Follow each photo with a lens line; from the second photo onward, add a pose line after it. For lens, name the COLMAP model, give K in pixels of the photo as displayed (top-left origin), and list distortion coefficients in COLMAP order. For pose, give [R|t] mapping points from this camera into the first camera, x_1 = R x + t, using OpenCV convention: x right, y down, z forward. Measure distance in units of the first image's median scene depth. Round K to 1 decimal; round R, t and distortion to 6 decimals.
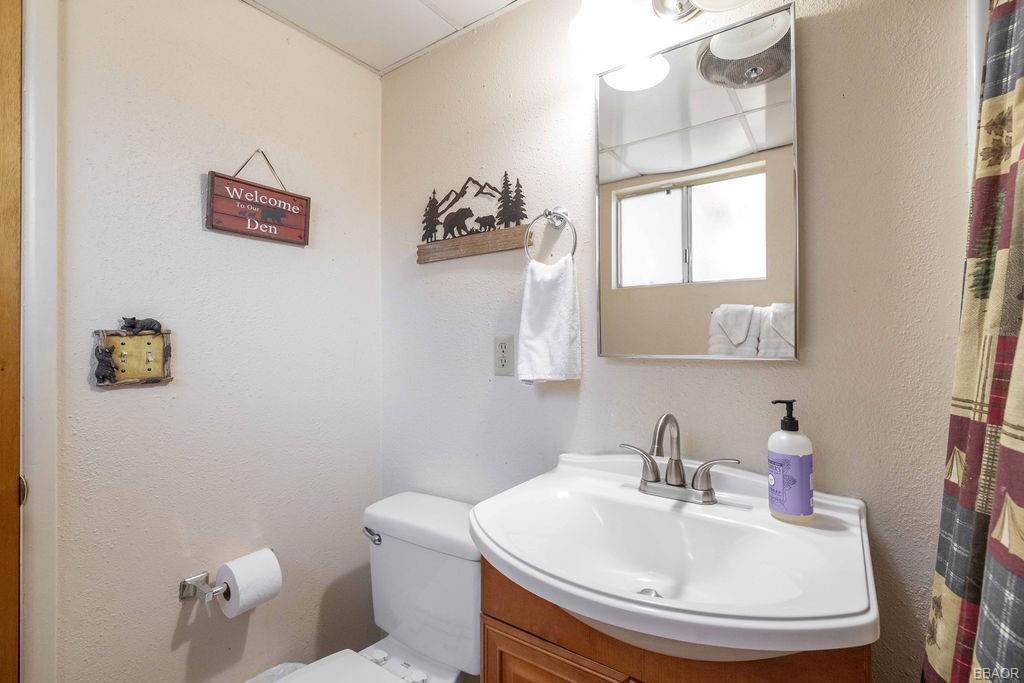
lens RADIAL K [[459.4, 0, 514.2], [0, 459.4, 337.2], [0, 0, 1]] dist [-0.001512, 0.000099]
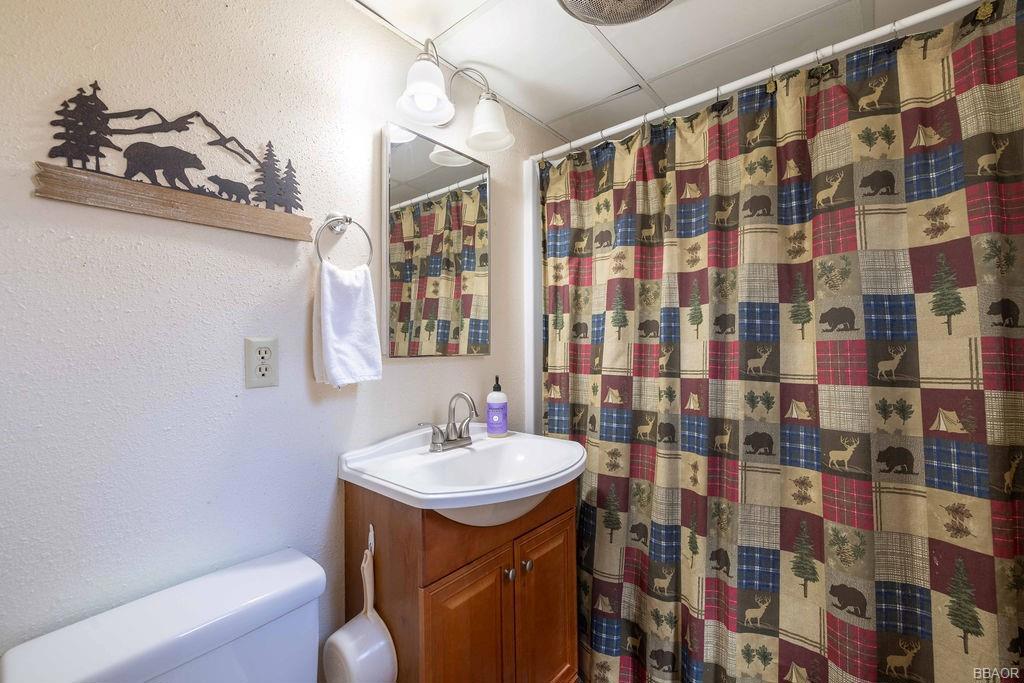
lens RADIAL K [[425.2, 0, 513.7], [0, 425.2, 343.1], [0, 0, 1]] dist [-0.000940, -0.000415]
pose [[0.088134, 0.007160, 0.996083, -0.707383], [-0.003371, 0.999971, -0.006889, 0.007895], [-0.996103, -0.002750, 0.088155, 0.466889]]
